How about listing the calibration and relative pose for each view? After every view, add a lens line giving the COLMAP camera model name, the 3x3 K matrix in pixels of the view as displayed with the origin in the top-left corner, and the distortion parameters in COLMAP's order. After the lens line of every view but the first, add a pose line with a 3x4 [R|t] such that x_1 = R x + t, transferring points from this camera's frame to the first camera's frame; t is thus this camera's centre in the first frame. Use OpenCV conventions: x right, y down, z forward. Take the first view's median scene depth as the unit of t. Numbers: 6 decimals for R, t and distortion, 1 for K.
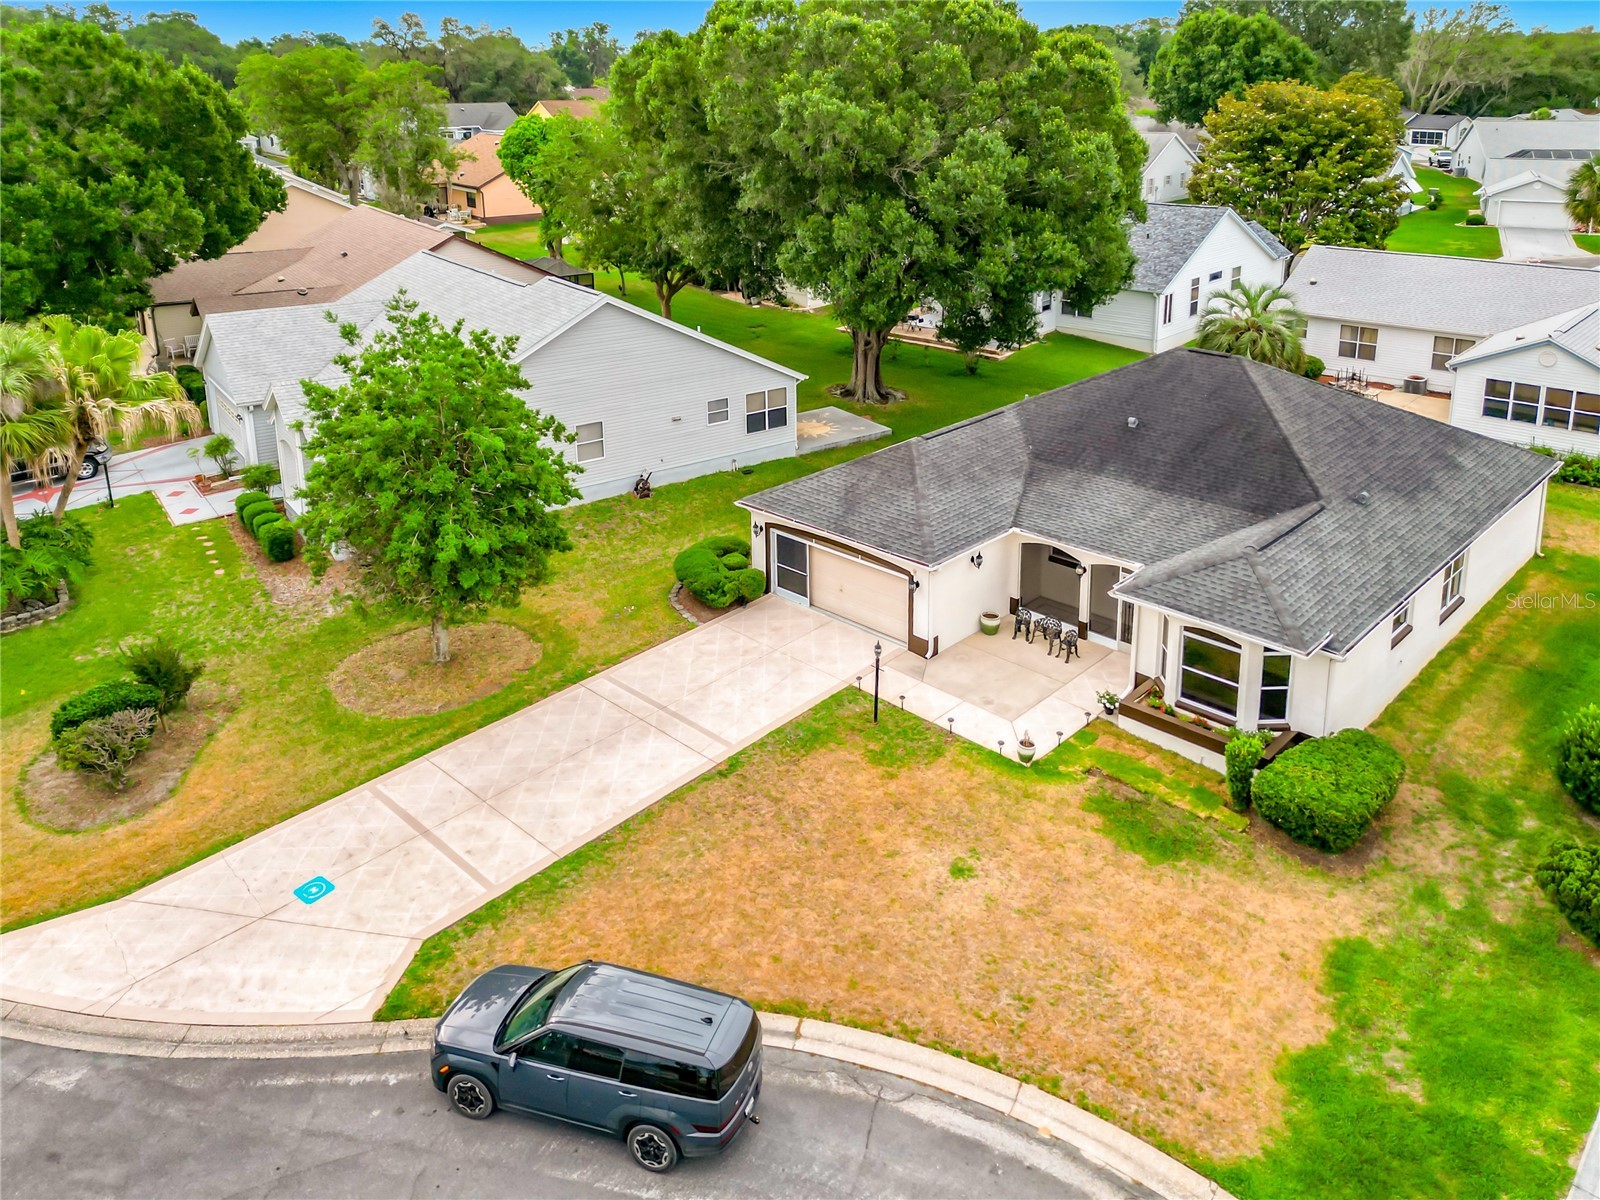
lens RADIAL K [[1134.5, 0, 795.7], [0, 1134.5, 565.7], [0, 0, 1]] dist [0.079126, -0.072134]
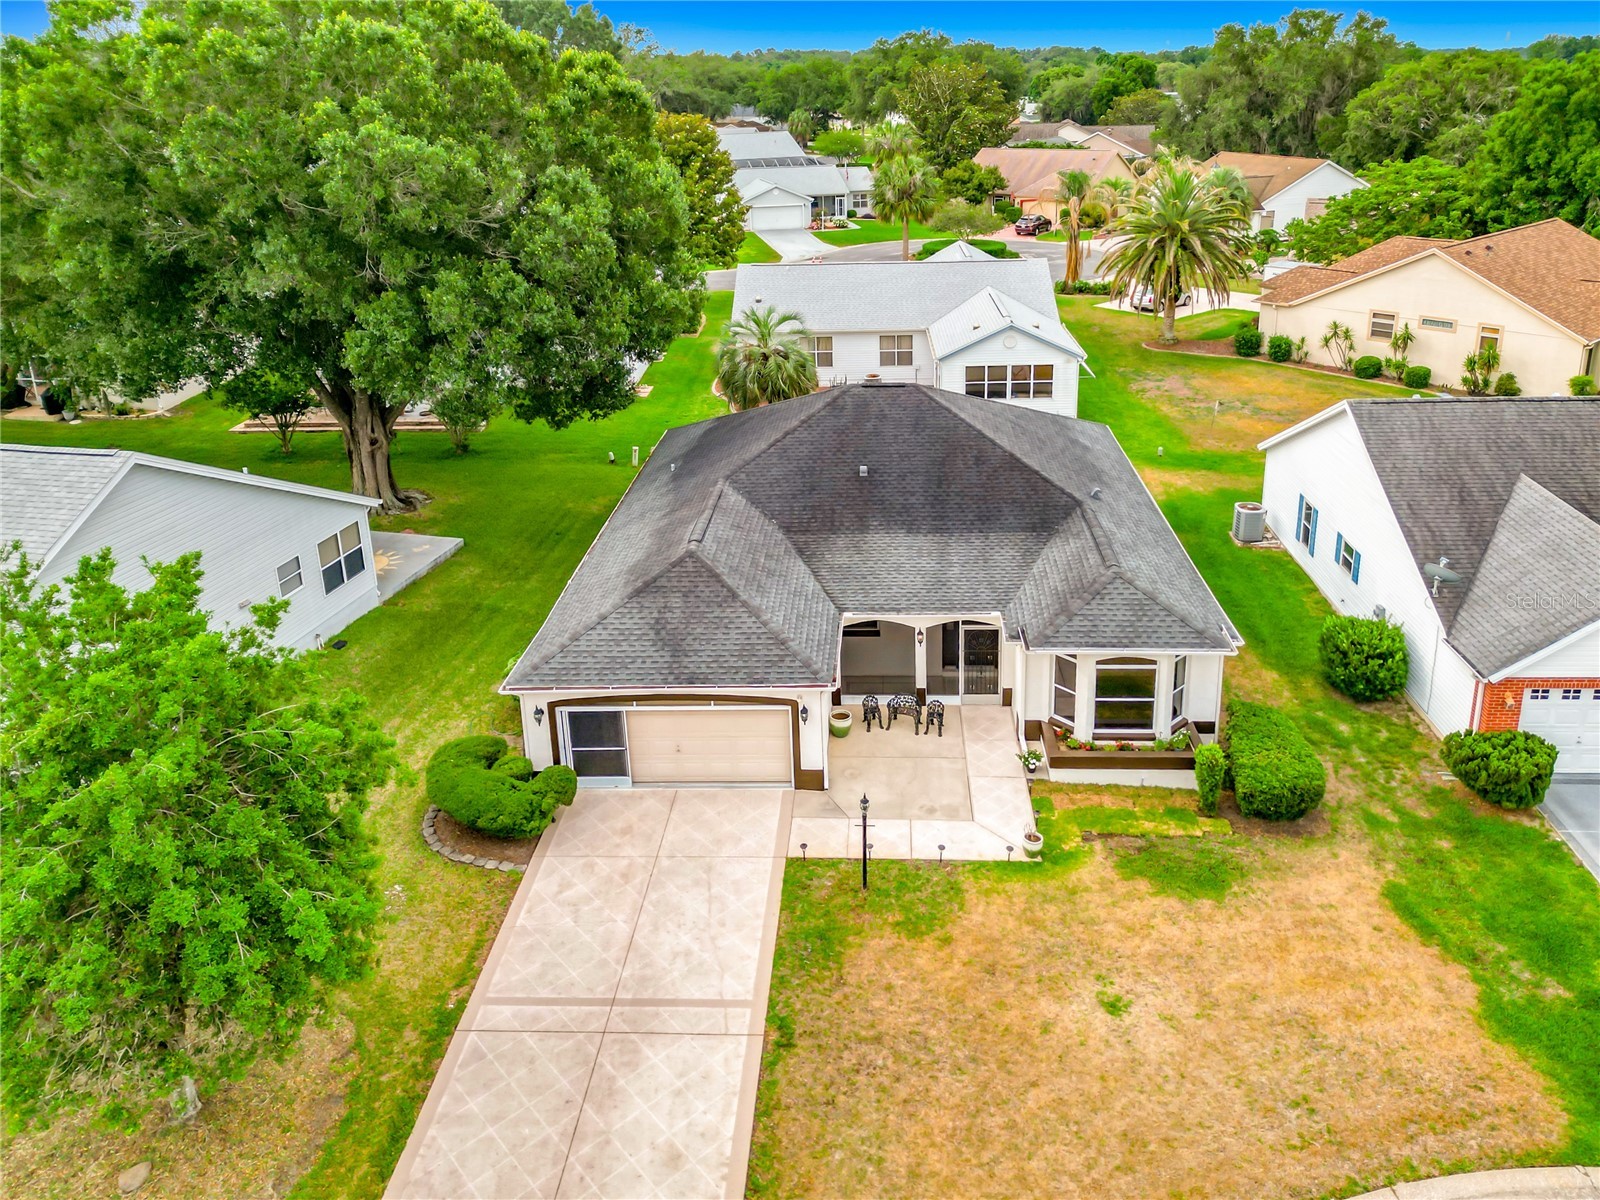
lens RADIAL K [[1150.6, 0, 855.7], [0, 1150.6, 598.7], [0, 0, 1]] dist [0.102363, -0.108085]
pose [[0.742128, -0.282940, 0.607611, -0.357028], [0.279560, 0.954581, 0.103058, -0.139875], [-0.609173, 0.093381, 0.787520, 0.298253]]
